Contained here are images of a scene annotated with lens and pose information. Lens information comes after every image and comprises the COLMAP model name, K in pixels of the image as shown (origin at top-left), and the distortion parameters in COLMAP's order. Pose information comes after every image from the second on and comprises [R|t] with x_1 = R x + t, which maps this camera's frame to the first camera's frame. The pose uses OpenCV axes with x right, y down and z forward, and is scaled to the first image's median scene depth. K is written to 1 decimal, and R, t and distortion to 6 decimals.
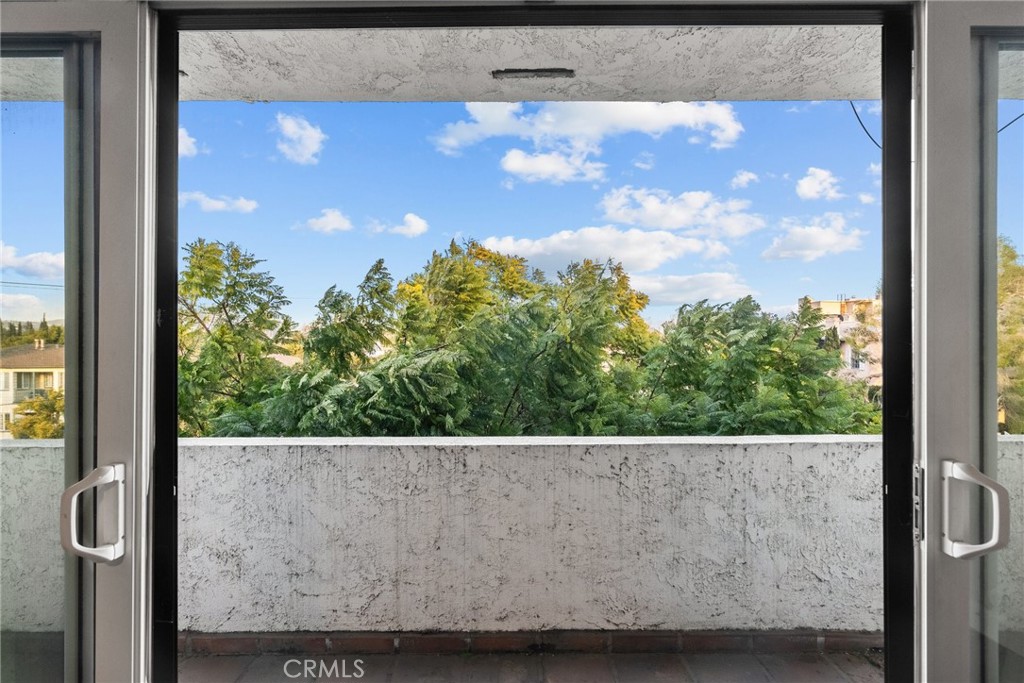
lens RADIAL K [[465.1, 0, 513.2], [0, 465.1, 349.8], [0, 0, 1]] dist [-0.000103, 0.000869]
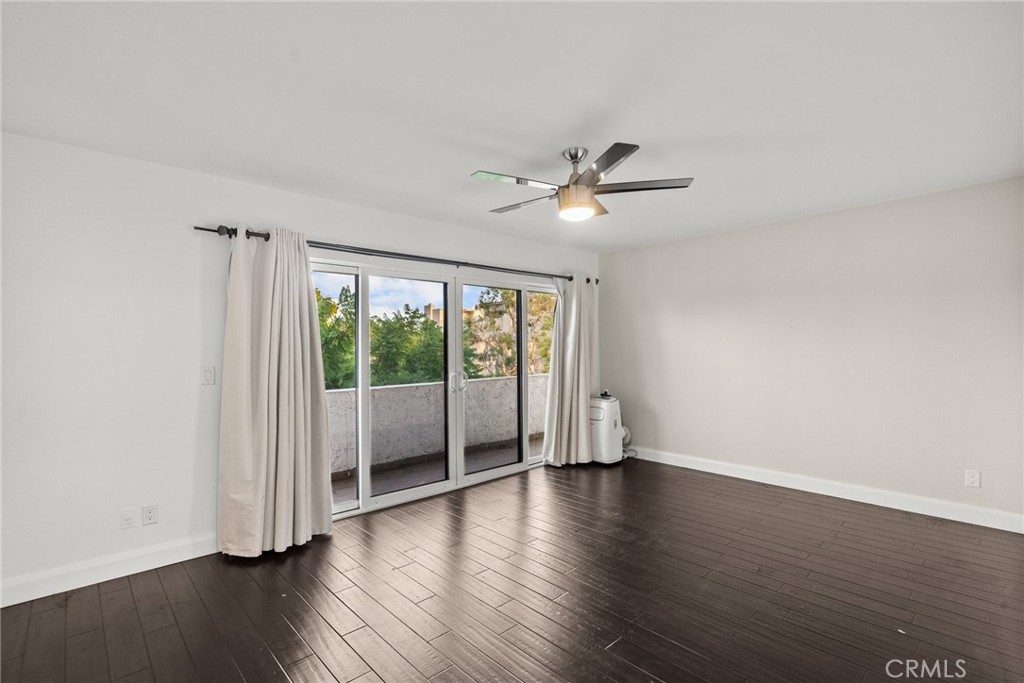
lens RADIAL K [[465.1, 0, 513.2], [0, 465.1, 349.8], [0, 0, 1]] dist [-0.000103, 0.000869]
pose [[0.730469, -0.011403, 0.682851, -1.228290], [0.008640, 0.999935, 0.007456, -0.010407], [-0.682892, 0.000453, 0.730519, -1.274270]]
